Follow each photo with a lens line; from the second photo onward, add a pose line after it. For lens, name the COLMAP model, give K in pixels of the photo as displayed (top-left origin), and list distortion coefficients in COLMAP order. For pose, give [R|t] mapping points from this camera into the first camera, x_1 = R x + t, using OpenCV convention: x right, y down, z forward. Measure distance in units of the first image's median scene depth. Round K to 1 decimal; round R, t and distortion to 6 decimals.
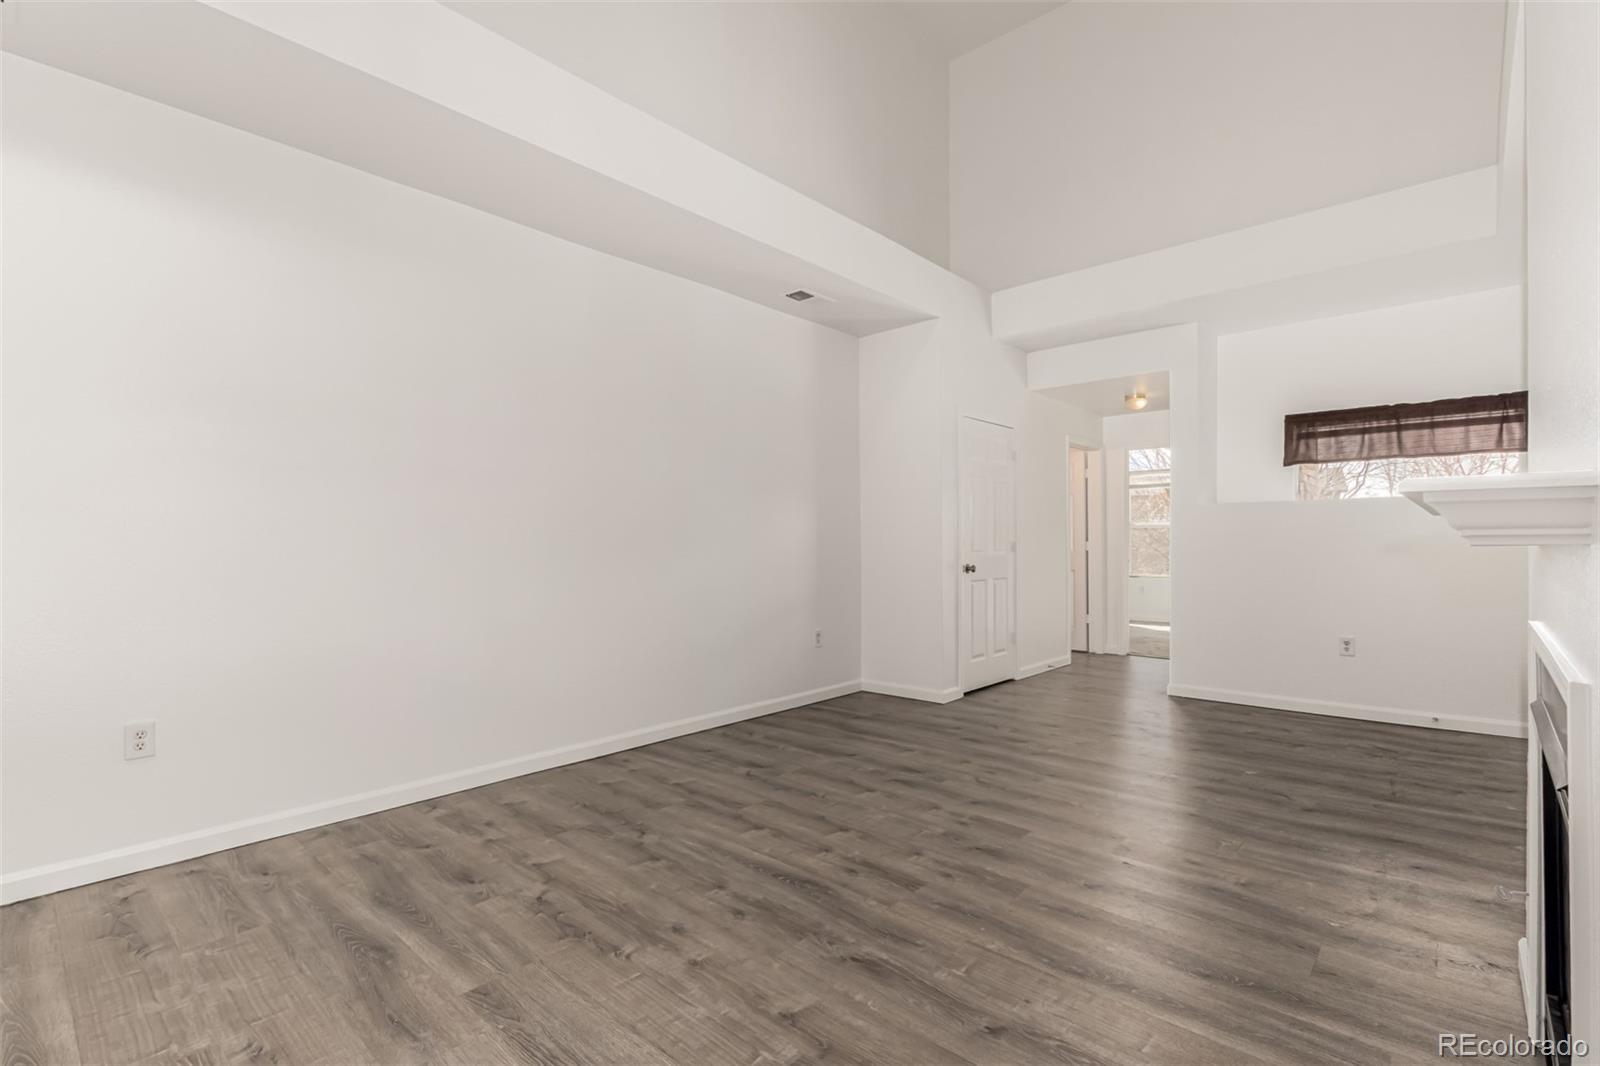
lens RADIAL K [[741.4, 0, 798.0], [0, 741.4, 536.4], [0, 0, 1]] dist [0.005754, -0.000594]
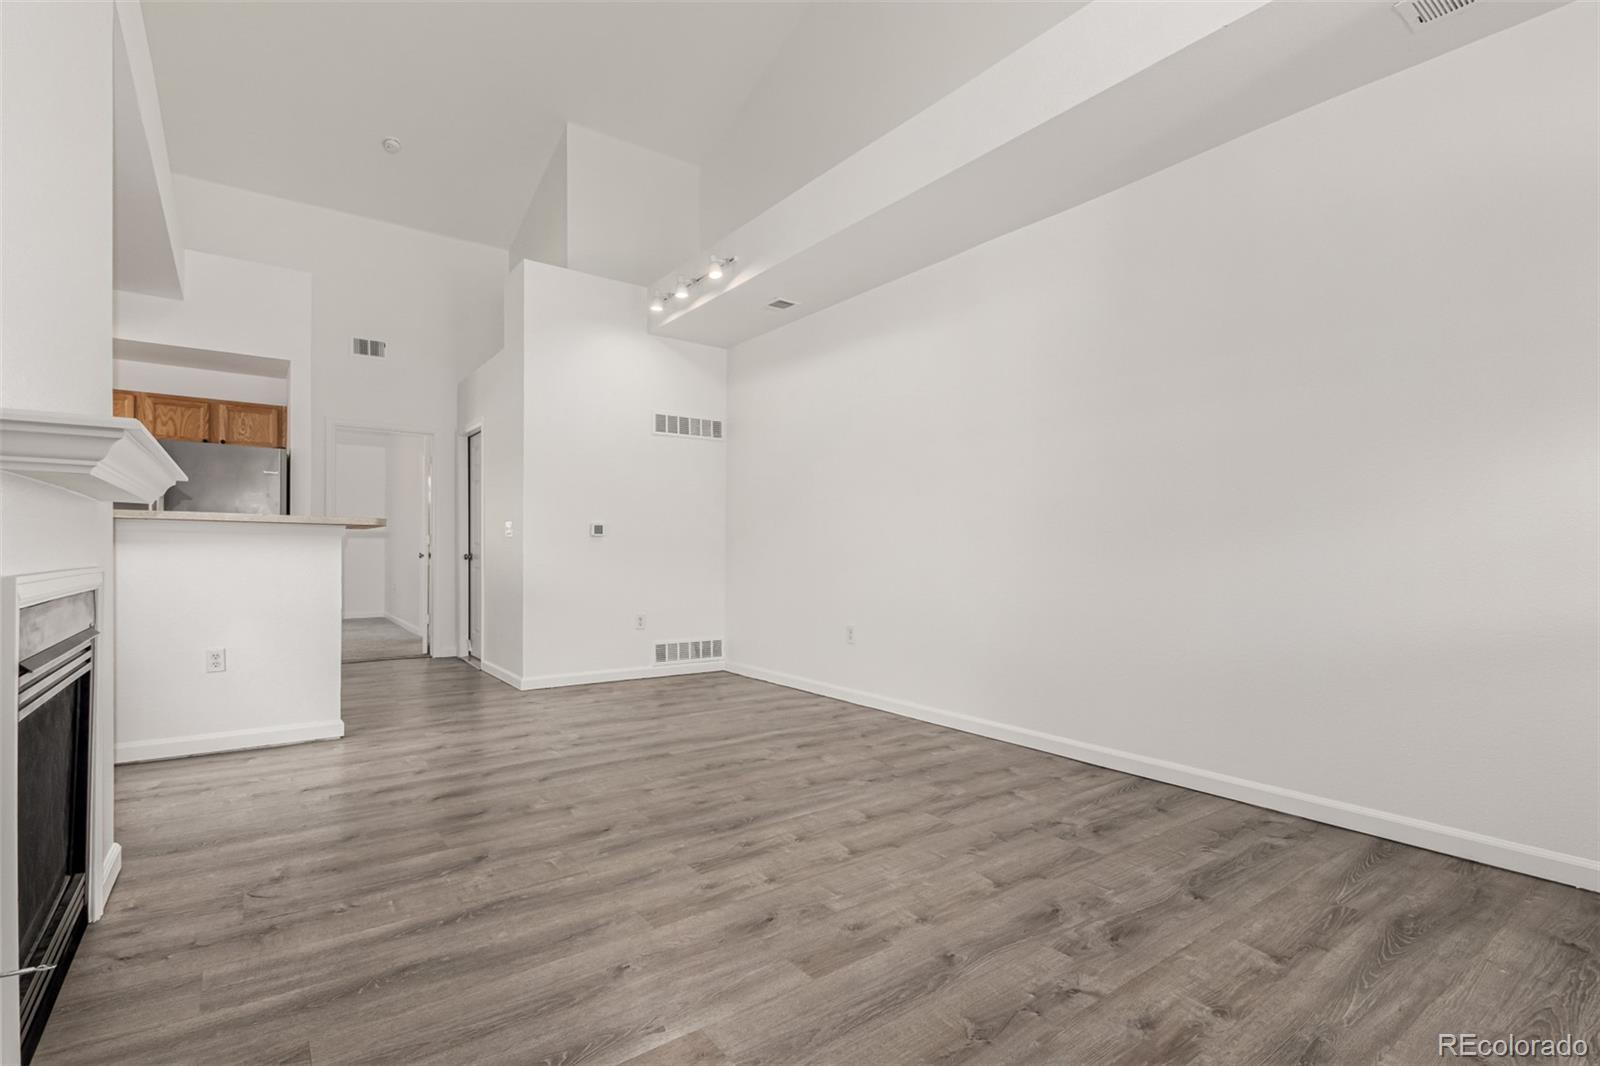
lens RADIAL K [[741.4, 0, 786.0], [0, 741.4, 544.3], [0, 0, 1]] dist [0.005754, -0.000594]
pose [[-0.206717, -0.008735, -0.978362, 0.921345], [0.002841, 0.999951, -0.009528, 0.058112], [0.978397, -0.004749, -0.206682, 1.128581]]
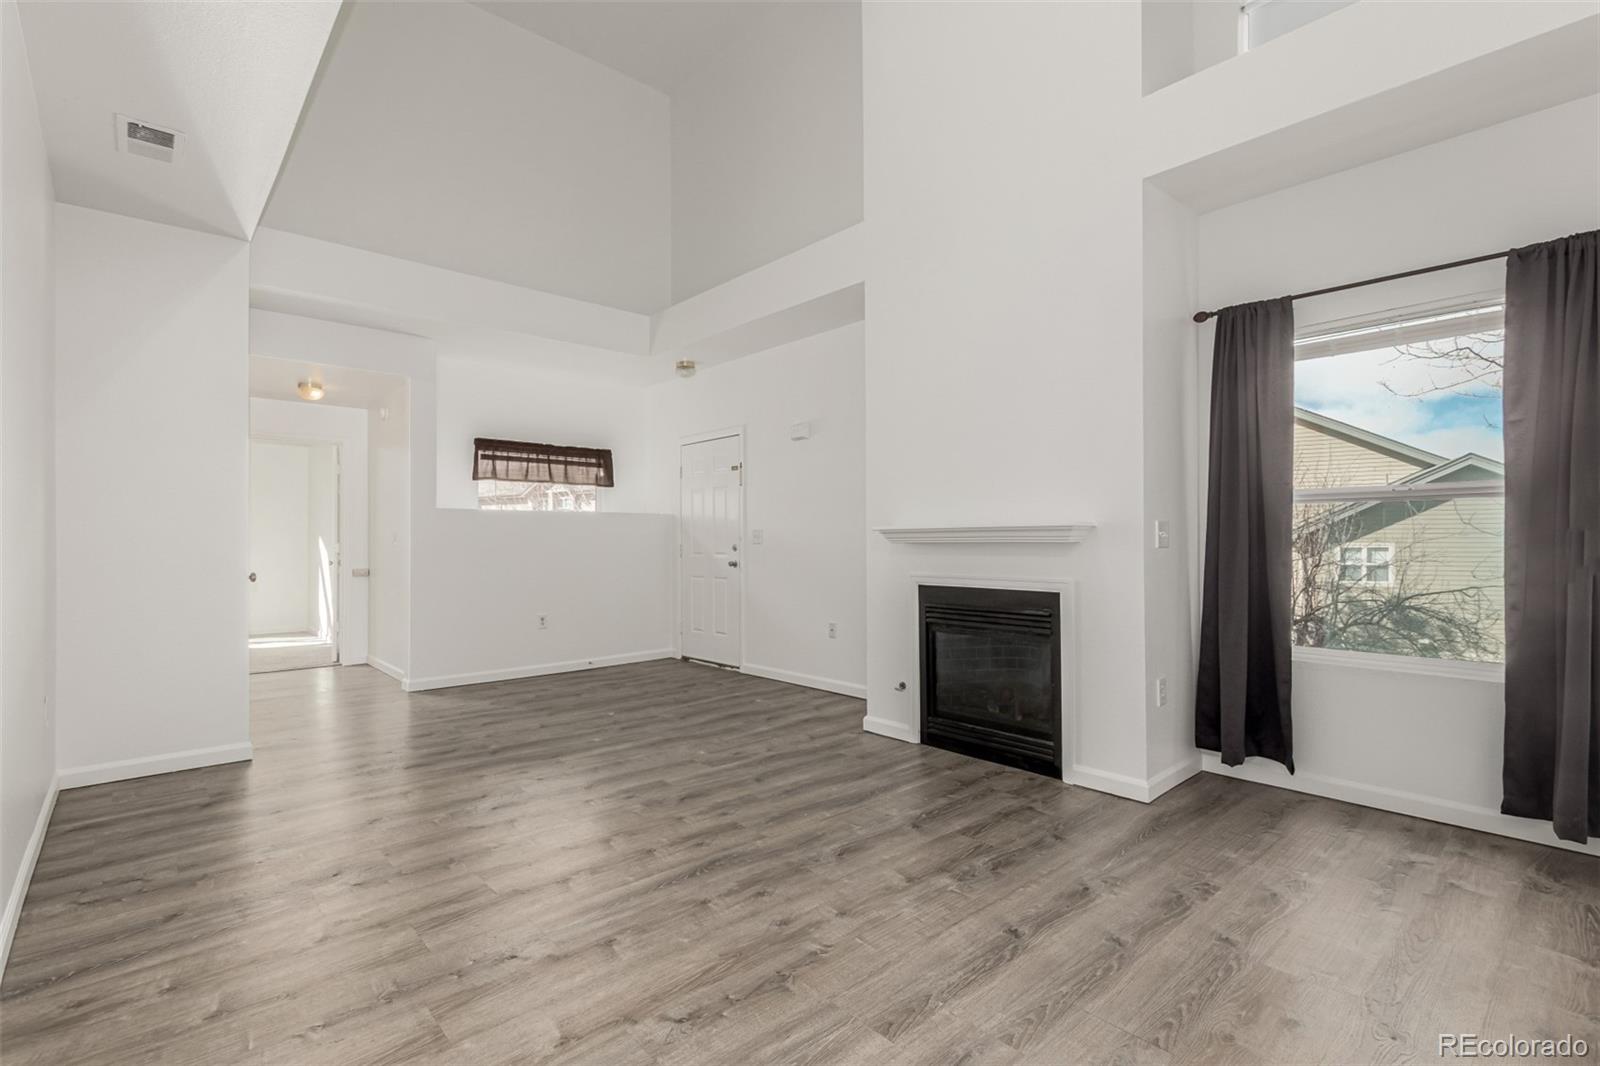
lens RADIAL K [[741.4, 0, 800.3], [0, 741.4, 549.0], [0, 0, 1]] dist [0.005754, -0.000594]
pose [[0.092562, -0.005986, 0.995689, -0.896491], [-0.007576, 0.999949, 0.006715, 0.008140], [-0.995678, -0.008164, 0.092512, 0.680276]]
